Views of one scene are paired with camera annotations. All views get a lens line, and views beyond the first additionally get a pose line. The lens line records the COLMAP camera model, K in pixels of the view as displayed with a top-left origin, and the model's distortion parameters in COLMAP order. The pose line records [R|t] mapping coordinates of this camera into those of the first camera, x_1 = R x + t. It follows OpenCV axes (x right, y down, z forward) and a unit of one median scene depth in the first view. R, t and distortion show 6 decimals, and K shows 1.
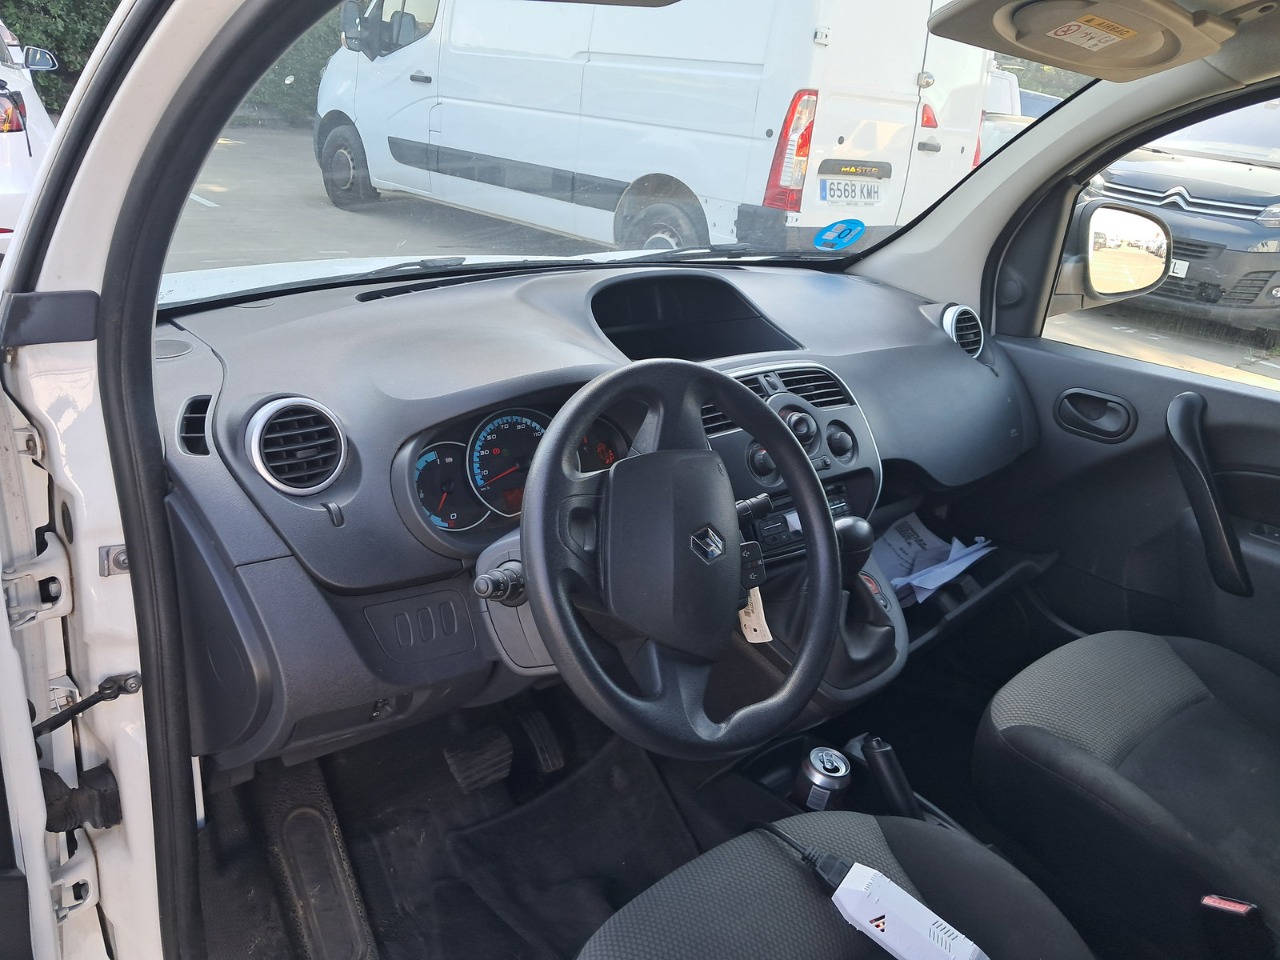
lens RADIAL K [[1010.7, 0, 636.1], [0, 1010.7, 473.0], [0, 0, 1]] dist [0.065156, -0.094188]
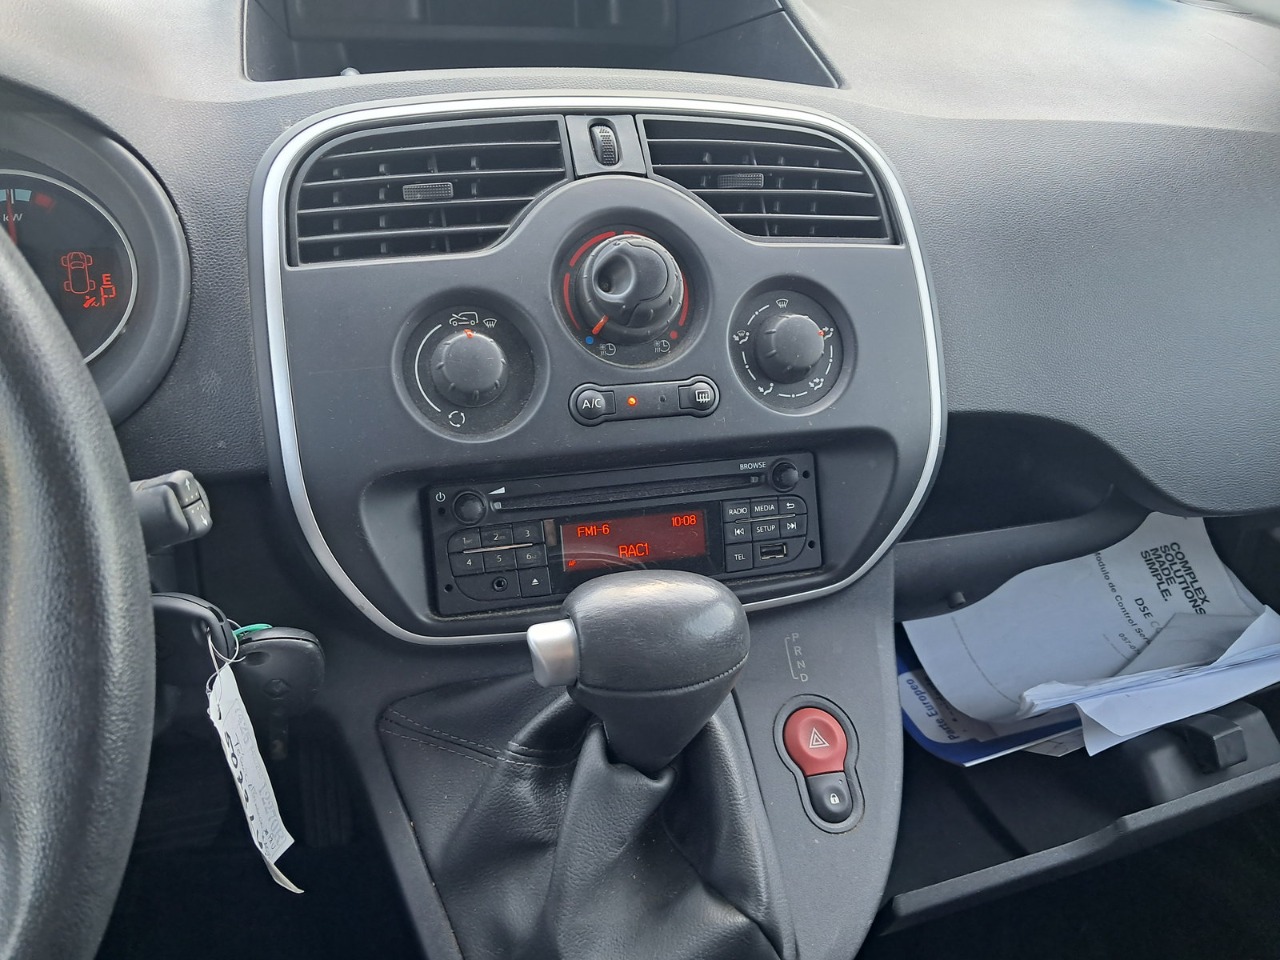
lens RADIAL K [[1010.7, 0, 636.1], [0, 1010.7, 473.0], [0, 0, 1]] dist [0.065156, -0.094188]
pose [[0.902398, 0.199273, -0.382059, 0.233231], [-0.143632, 0.975041, 0.169308, -0.029710], [0.406261, -0.097907, 0.908497, 0.516029]]
